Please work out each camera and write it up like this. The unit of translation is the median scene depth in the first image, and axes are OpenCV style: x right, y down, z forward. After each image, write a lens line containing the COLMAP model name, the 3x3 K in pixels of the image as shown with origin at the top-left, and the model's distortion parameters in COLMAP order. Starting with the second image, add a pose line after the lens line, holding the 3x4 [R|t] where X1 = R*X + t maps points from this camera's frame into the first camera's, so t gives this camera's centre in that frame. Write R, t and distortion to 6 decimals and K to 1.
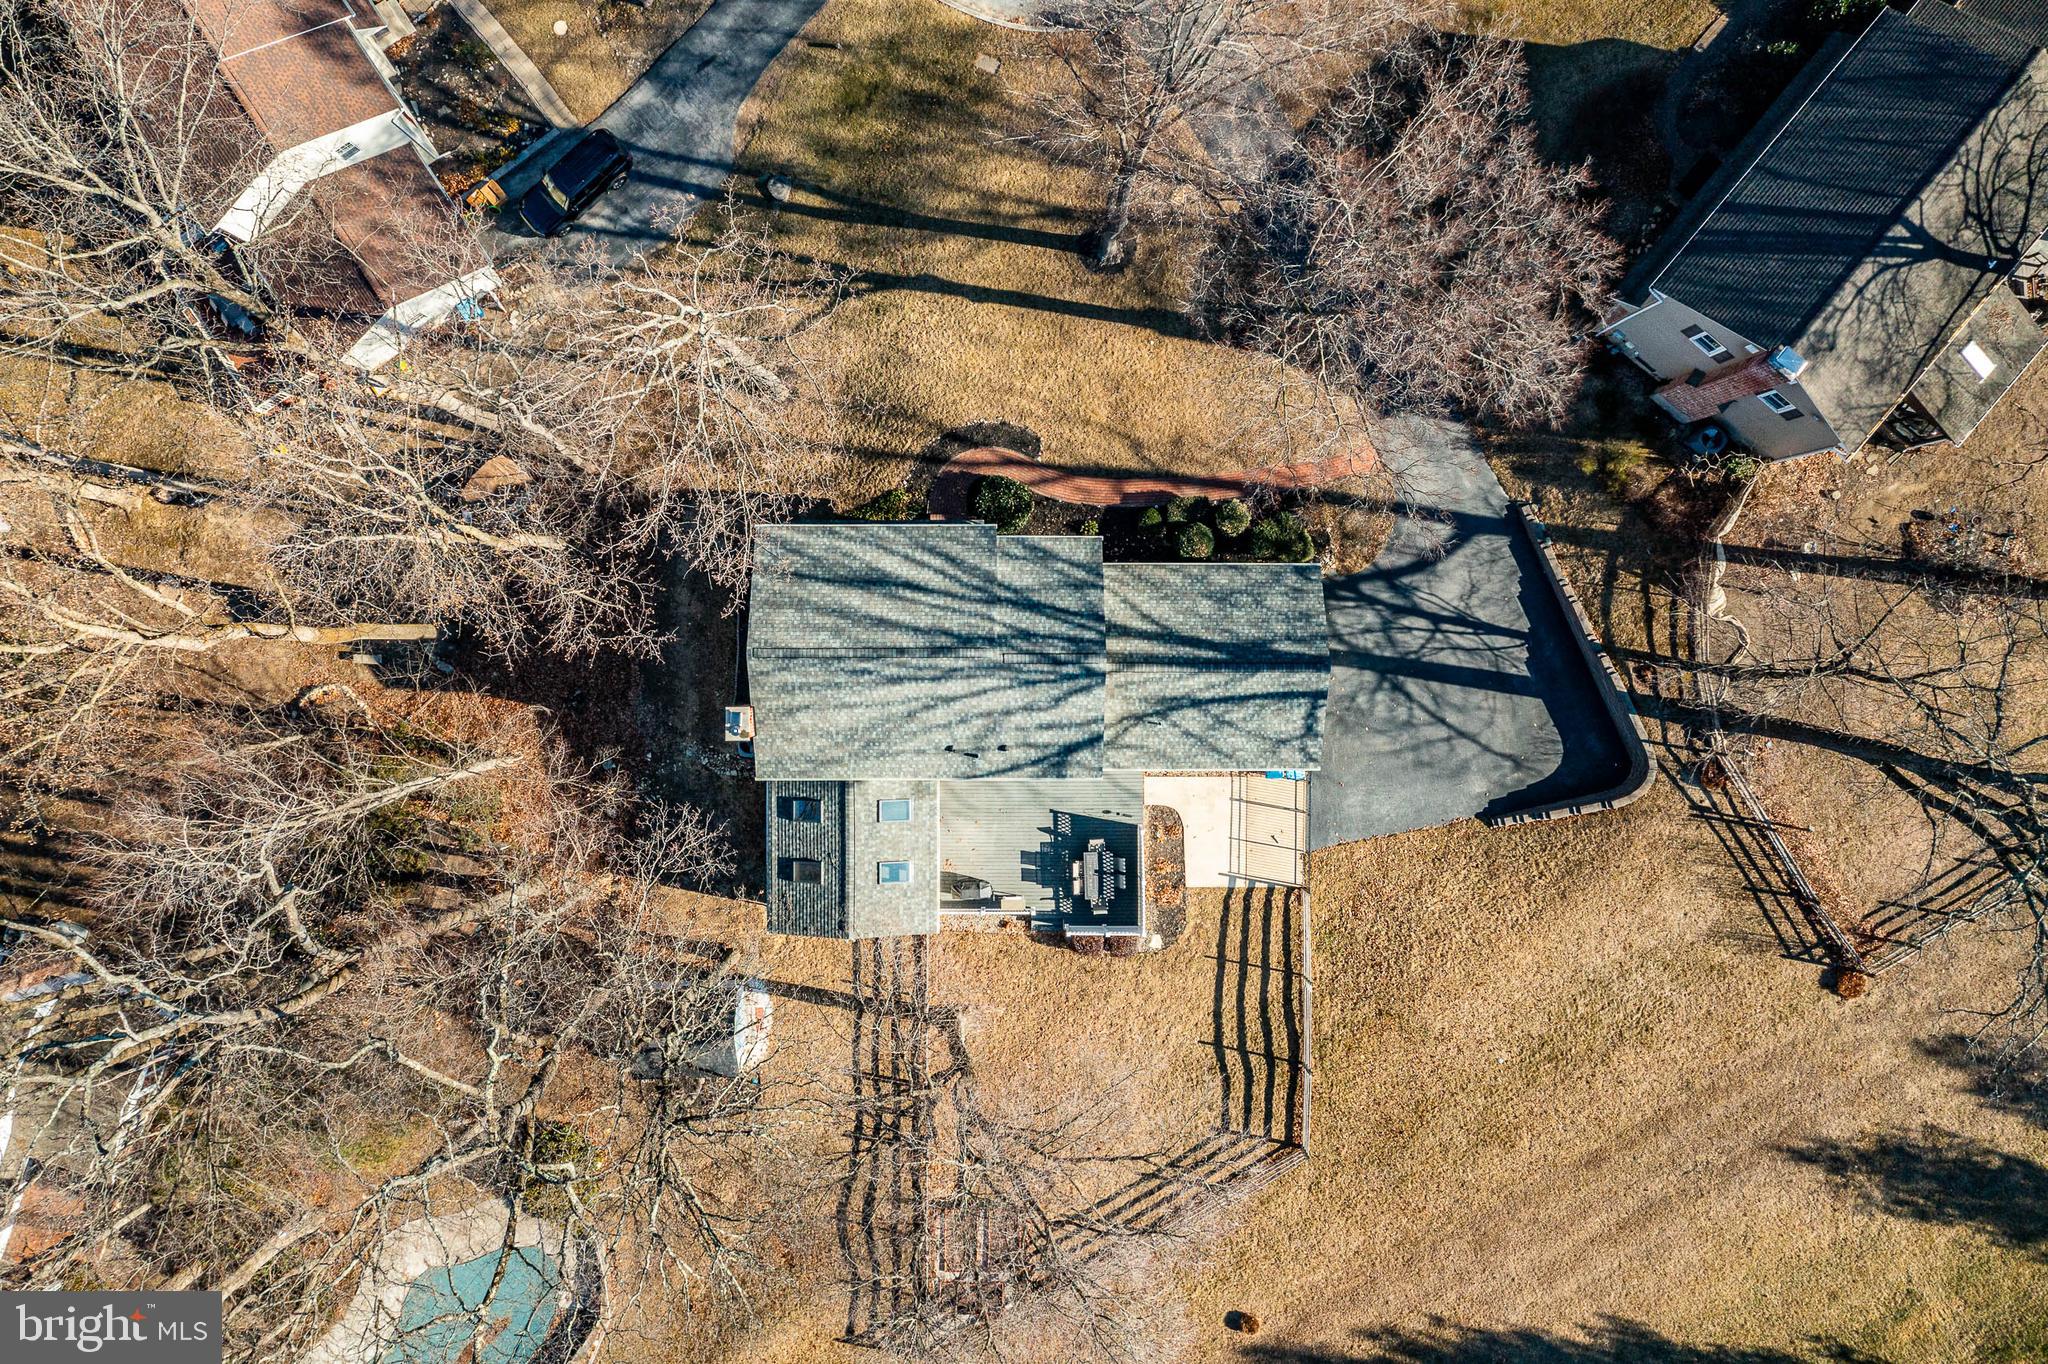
lens RADIAL K [[1607.9, 0, 1014.7], [0, 1607.9, 662.0], [0, 0, 1]] dist [0.000723, 0.034750]
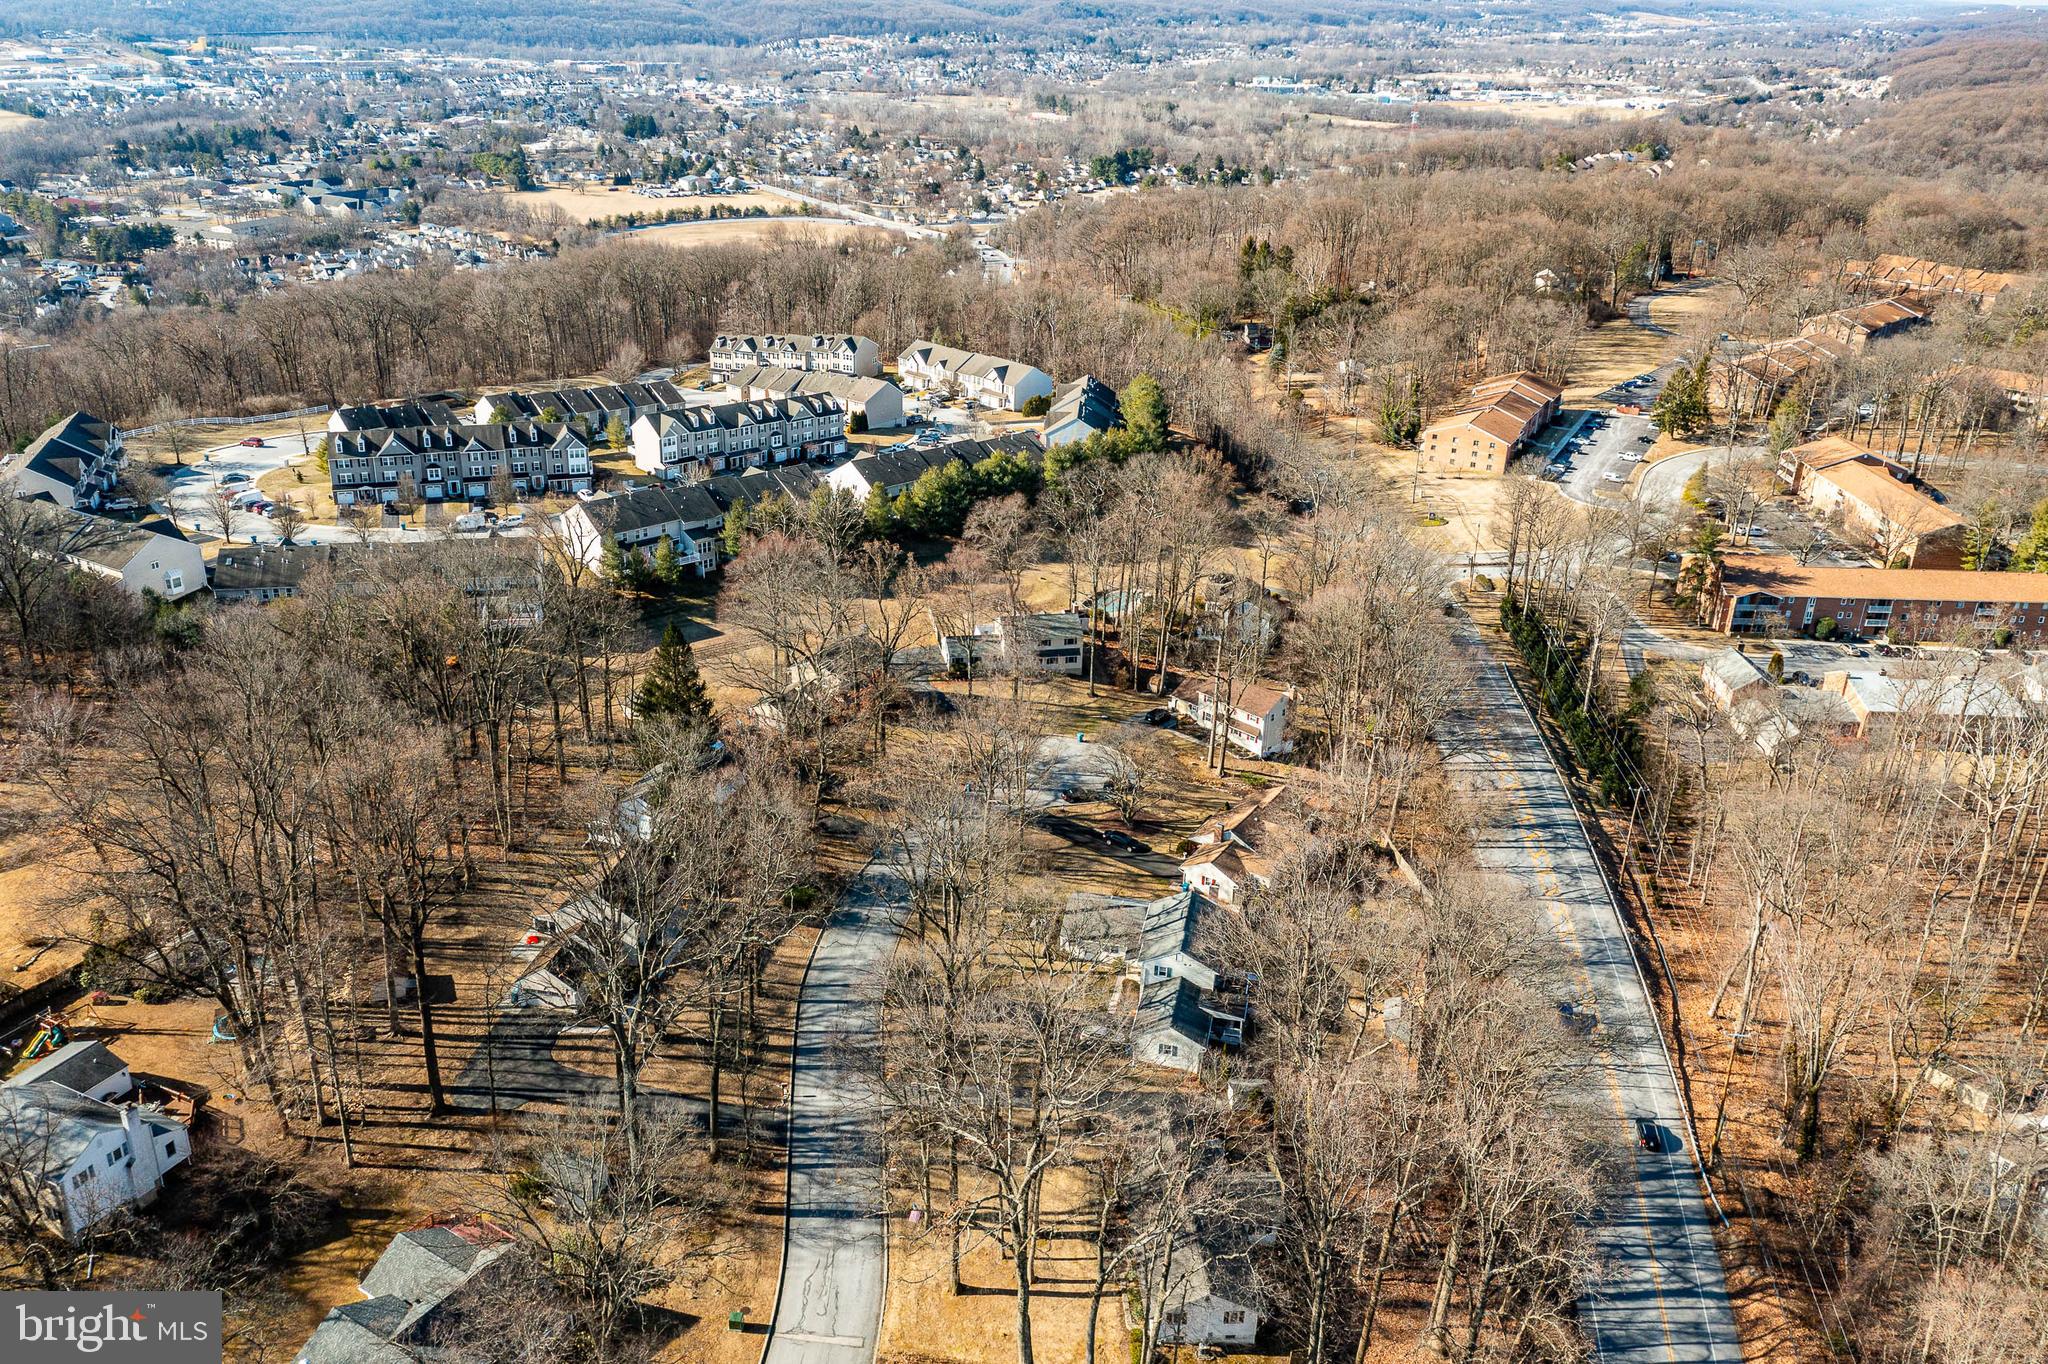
lens RADIAL K [[1607.9, 0, 1029.0], [0, 1607.9, 681.7], [0, 0, 1]] dist [0.000723, 0.034750]
pose [[-0.978631, 0.045699, -0.200483, 0.786744], [-0.201145, -0.415181, 0.887223, -3.624729], [-0.042692, 0.908590, 0.415501, -0.623726]]
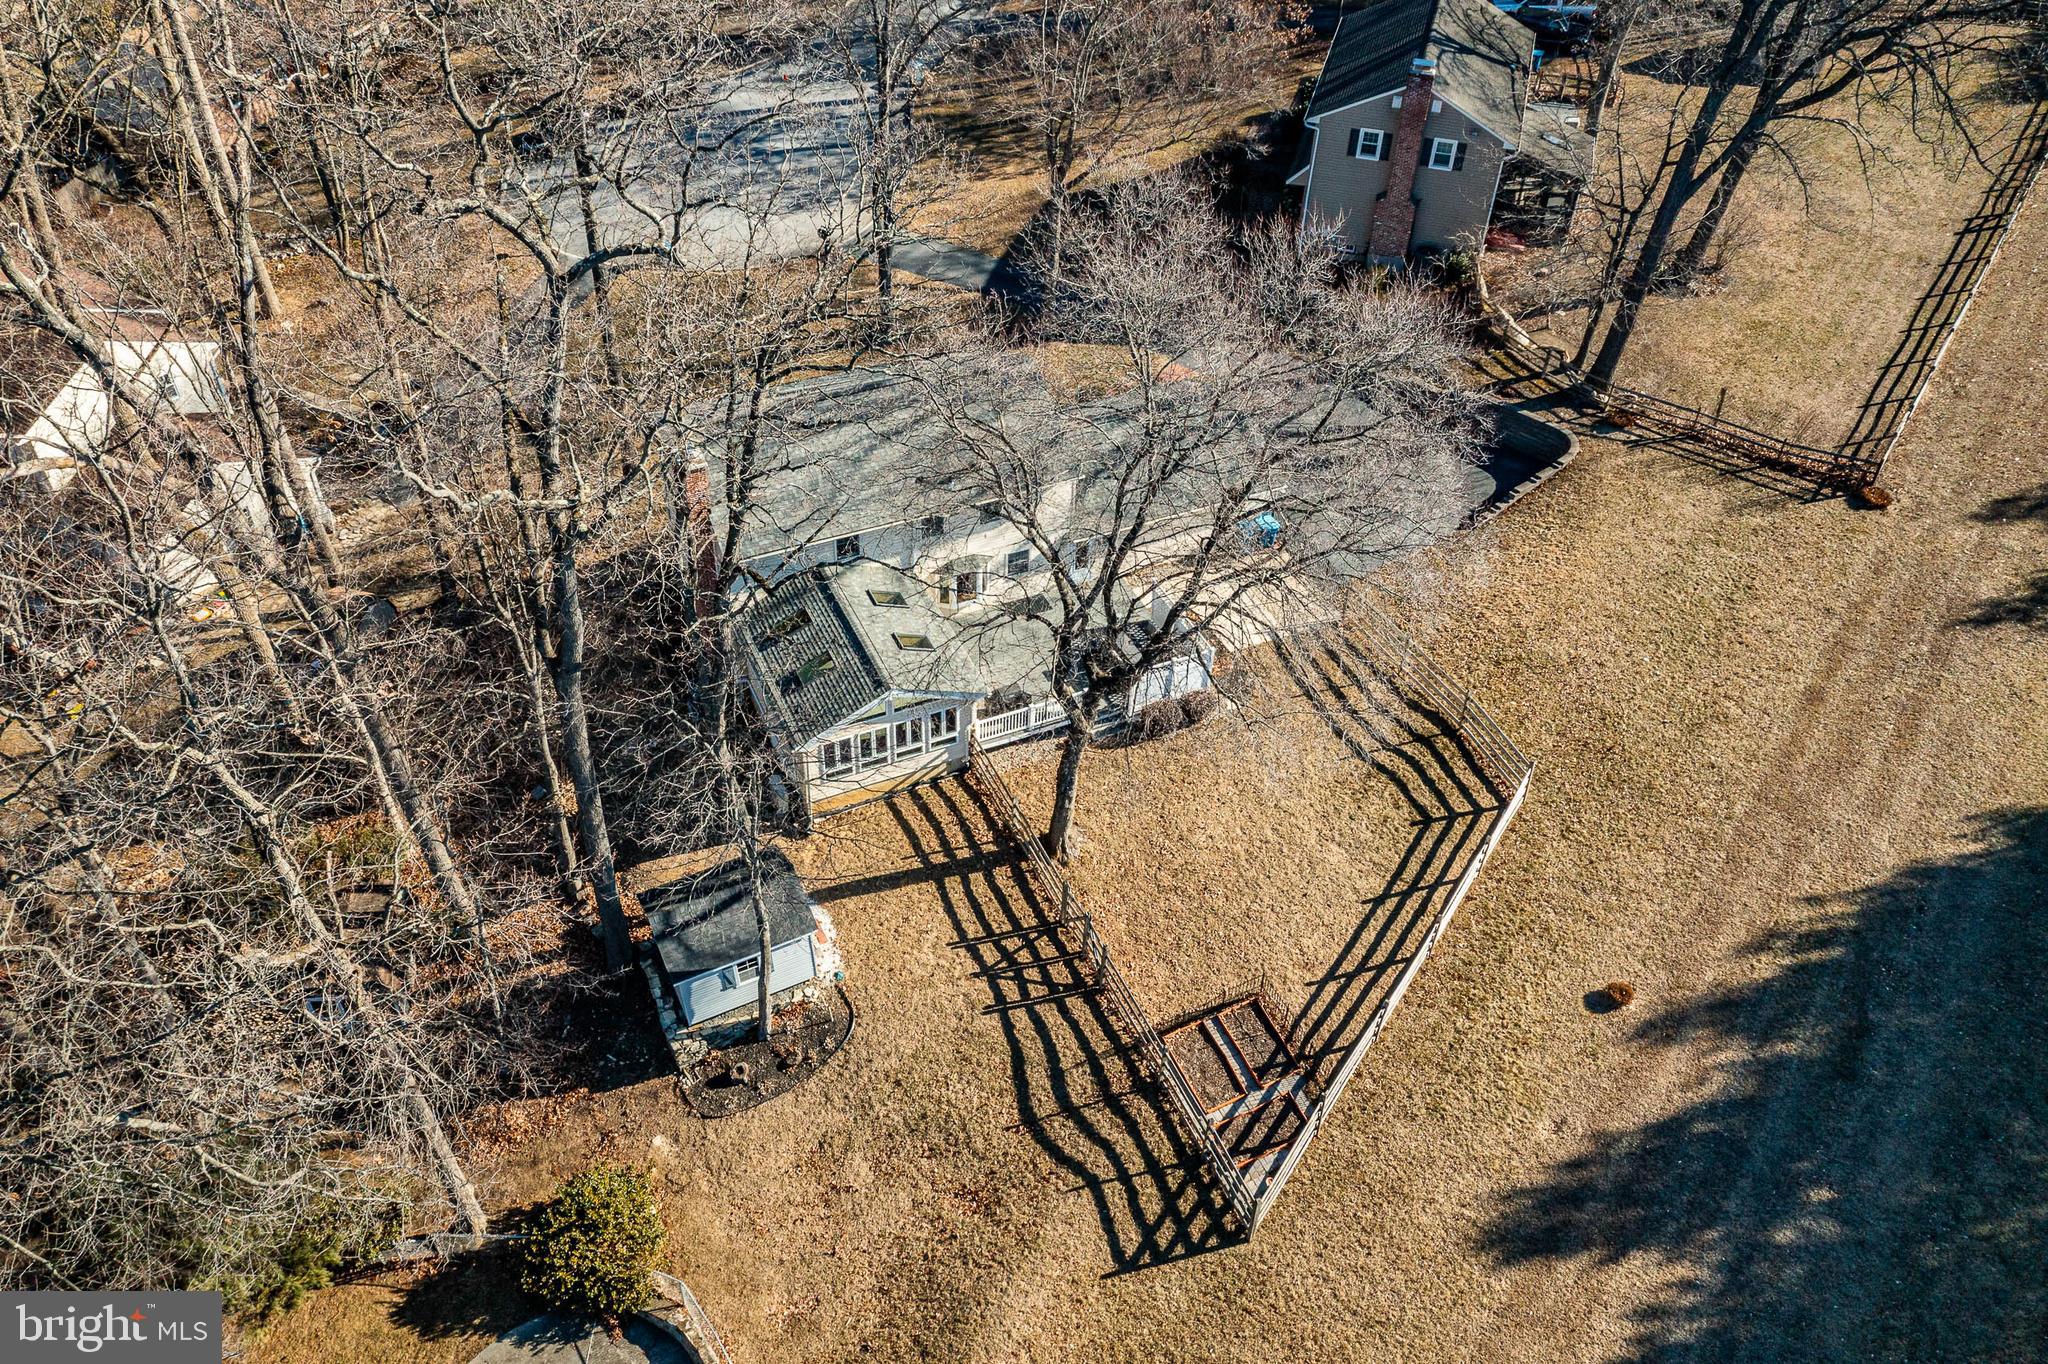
lens RADIAL K [[1607.9, 0, 1016.9], [0, 1607.9, 674.0], [0, 0, 1]] dist [0.000723, 0.034750]
pose [[0.914107, -0.264511, 0.307314, -0.277555], [0.405395, 0.611018, -0.679935, 0.706469], [-0.007924, 0.746117, 0.665768, 0.431374]]
